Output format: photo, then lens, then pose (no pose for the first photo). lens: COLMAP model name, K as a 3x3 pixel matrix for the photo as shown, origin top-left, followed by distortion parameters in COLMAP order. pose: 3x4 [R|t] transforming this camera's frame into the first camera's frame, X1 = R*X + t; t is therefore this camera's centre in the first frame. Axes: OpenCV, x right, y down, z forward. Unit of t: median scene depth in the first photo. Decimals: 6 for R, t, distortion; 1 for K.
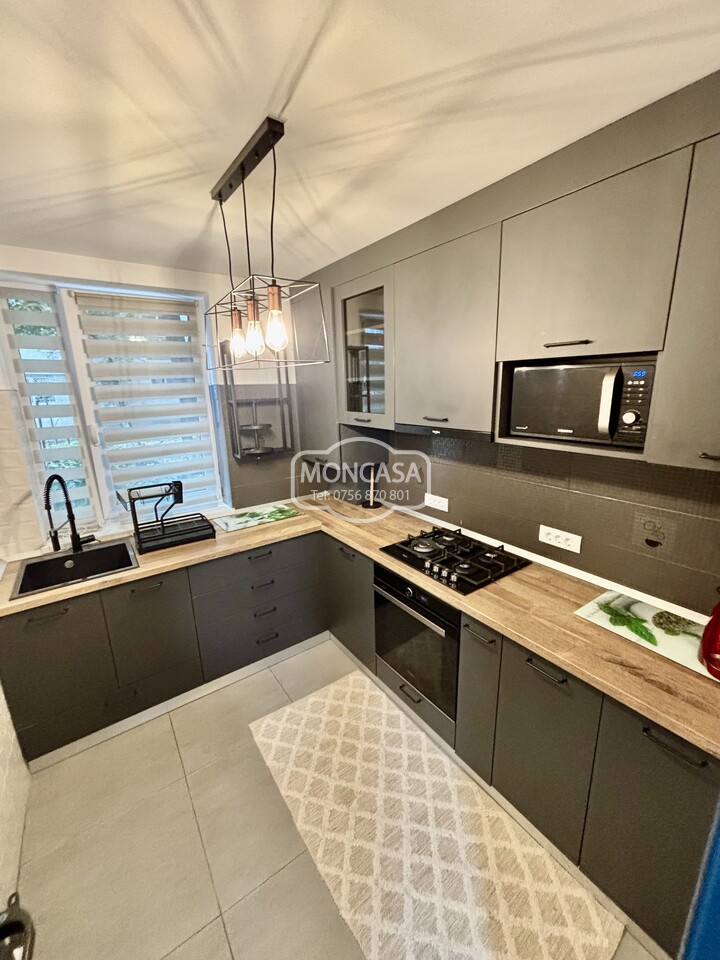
lens RADIAL K [[385.7, 0, 366.1], [0, 385.7, 479.3], [0, 0, 1]] dist [-0.003066, 0.001476]
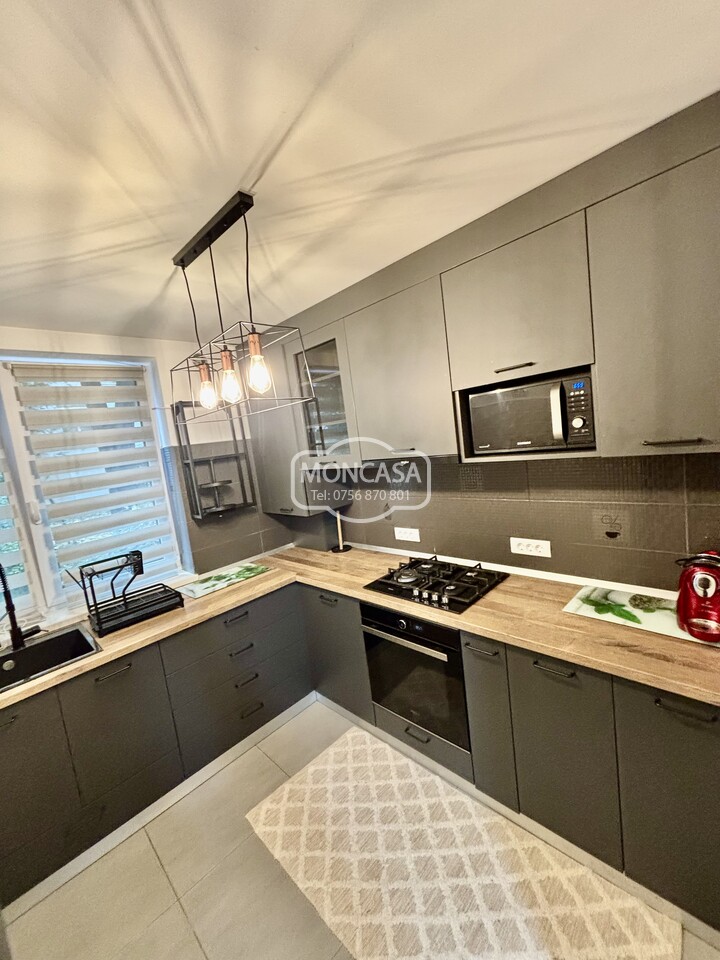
lens RADIAL K [[385.7, 0, 365.5], [0, 385.7, 479.2], [0, 0, 1]] dist [-0.003066, 0.001476]
pose [[0.979475, -0.119180, 0.162558, -0.102455], [0.141323, 0.981092, -0.132236, 0.047582], [-0.143724, 0.152495, 0.977798, -0.011877]]
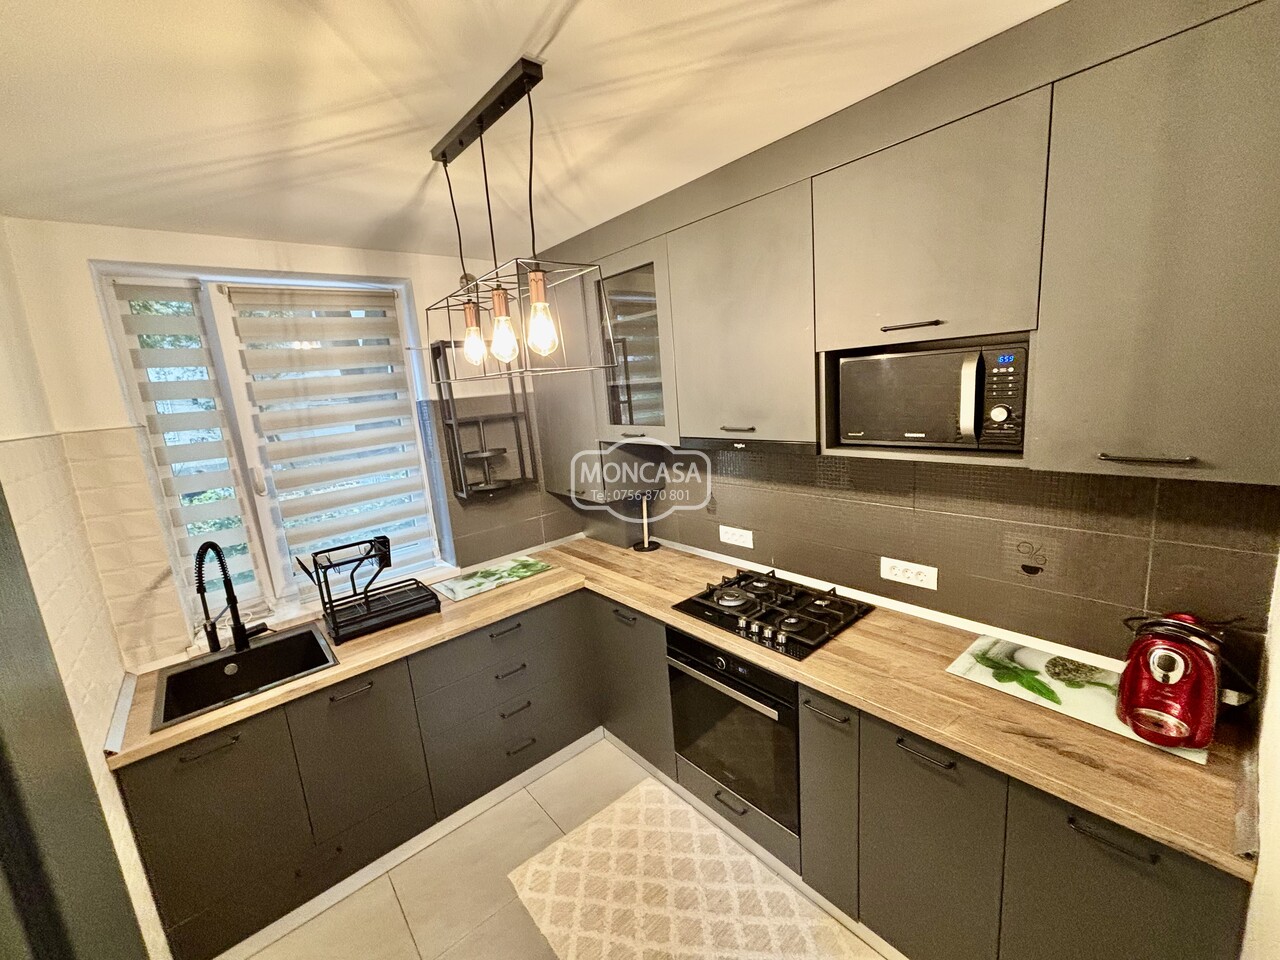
lens RADIAL K [[514.3, 0, 643.2], [0, 514.3, 478.7], [0, 0, 1]] dist [-0.003066, 0.001476]
pose [[0.994756, -0.071730, 0.072910, -0.086933], [0.075731, 0.995683, -0.053671, -0.018254], [-0.068745, 0.058911, 0.995893, 0.007250]]
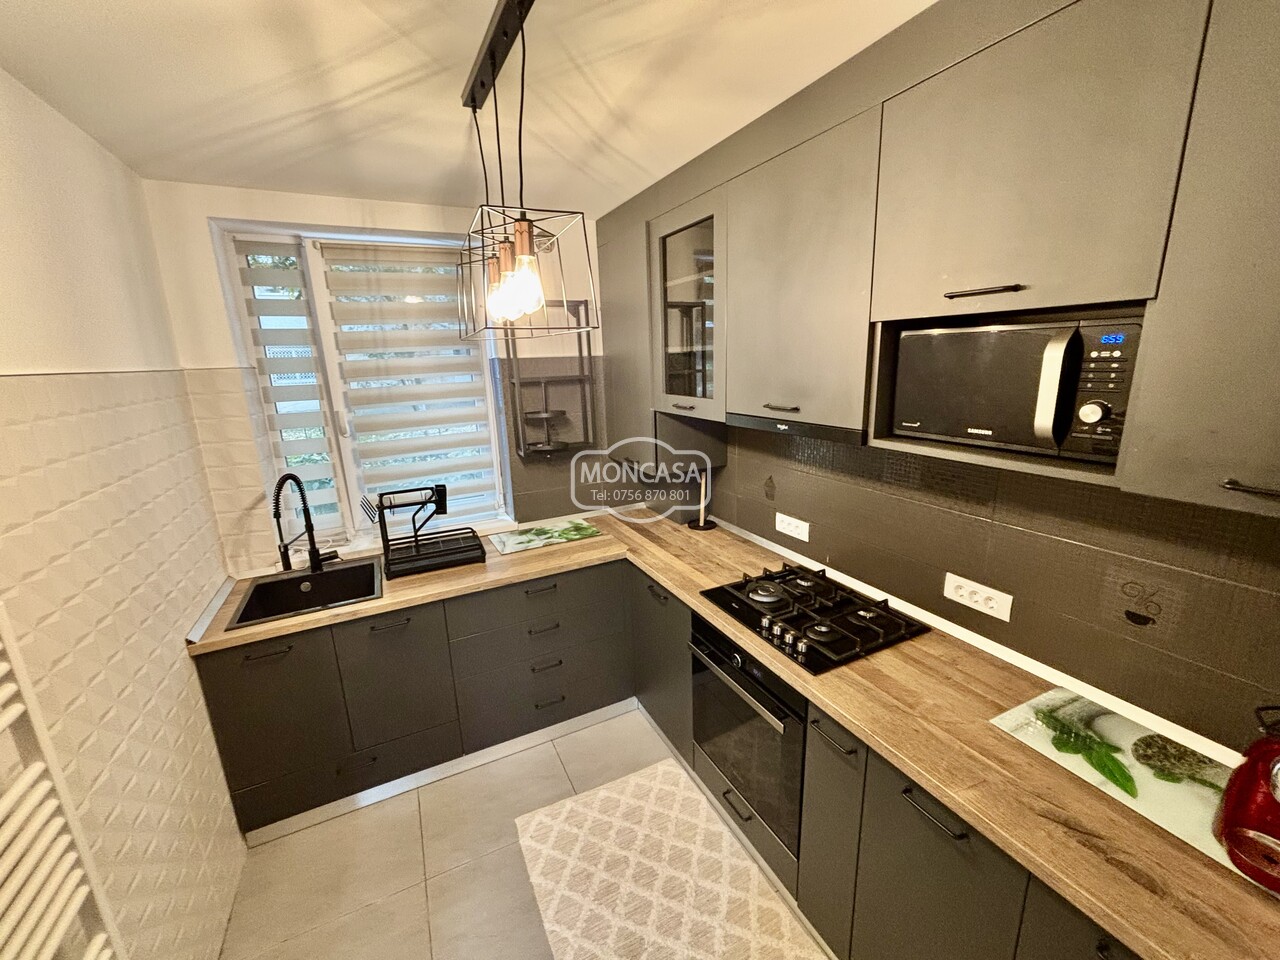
lens RADIAL K [[514.3, 0, 645.3], [0, 514.3, 479.3], [0, 0, 1]] dist [-0.003066, 0.001476]
pose [[0.987437, 0.028927, -0.155343, 0.088177], [-0.028974, 0.999578, 0.001960, -0.026665], [0.155334, 0.002566, 0.987859, 0.075509]]
